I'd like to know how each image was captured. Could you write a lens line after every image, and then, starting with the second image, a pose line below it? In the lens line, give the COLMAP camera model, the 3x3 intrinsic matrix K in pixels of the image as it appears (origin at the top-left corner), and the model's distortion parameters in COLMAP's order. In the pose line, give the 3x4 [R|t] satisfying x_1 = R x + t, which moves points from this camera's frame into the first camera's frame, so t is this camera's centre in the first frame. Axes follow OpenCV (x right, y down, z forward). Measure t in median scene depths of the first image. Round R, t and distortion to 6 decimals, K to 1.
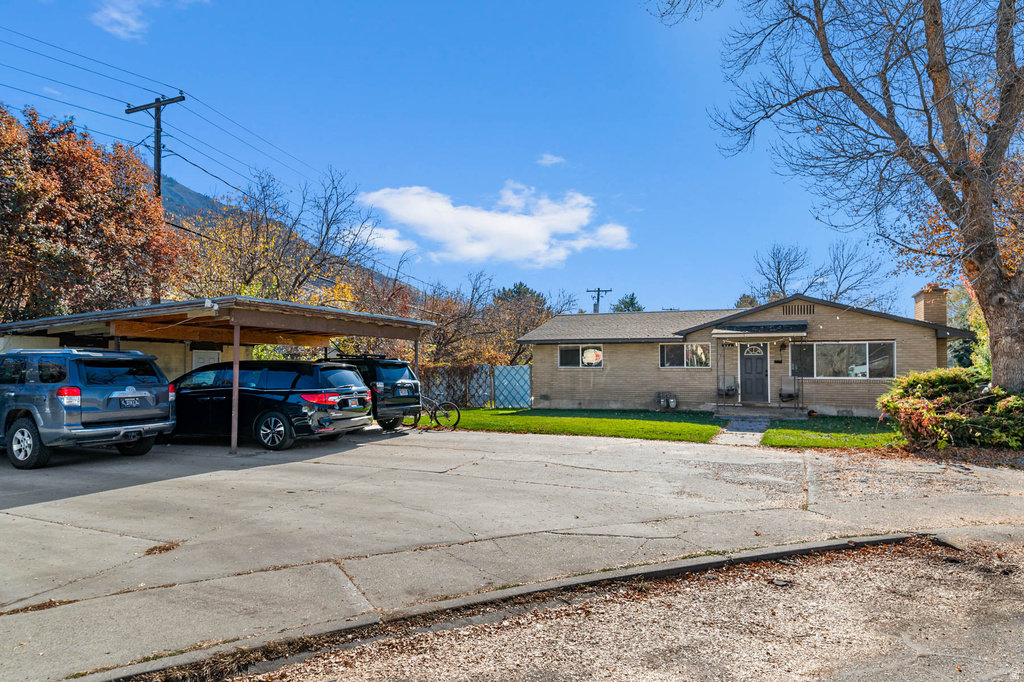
lens RADIAL K [[645.2, 0, 526.7], [0, 645.2, 348.0], [0, 0, 1]] dist [0.034743, -0.000479]
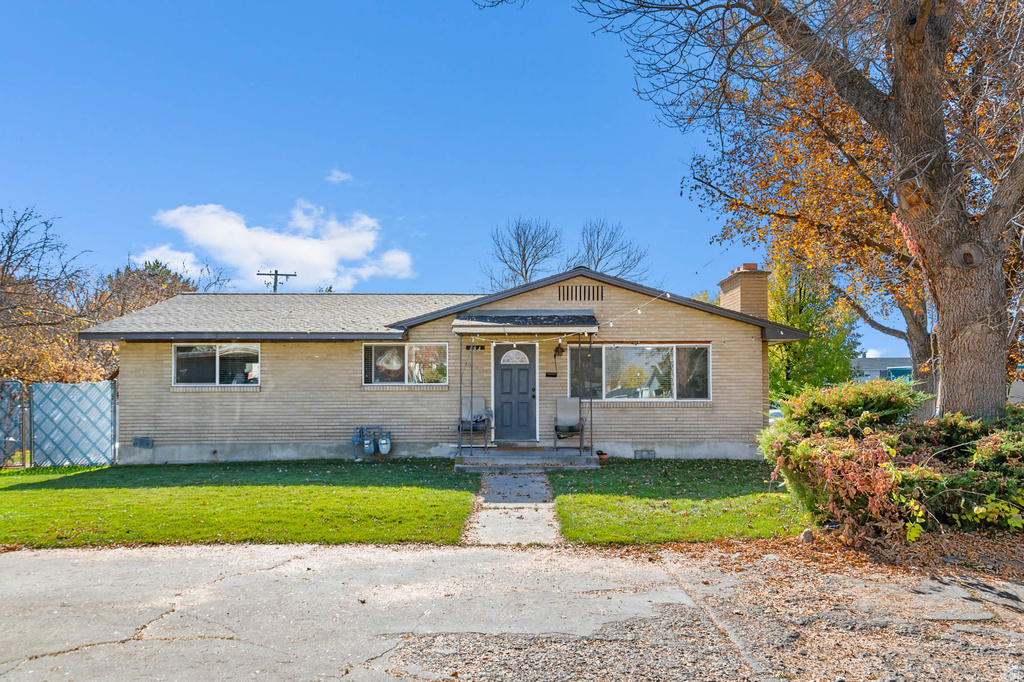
lens RADIAL K [[802.9, 0, 511.7], [0, 802.9, 358.6], [0, 0, 1]] dist [0.075262, 0.007240]
pose [[0.928558, 0.010158, 0.371049, 0.064917], [-0.007254, 0.999931, -0.009220, 0.013090], [-0.371117, 0.005870, 0.928568, 0.295923]]
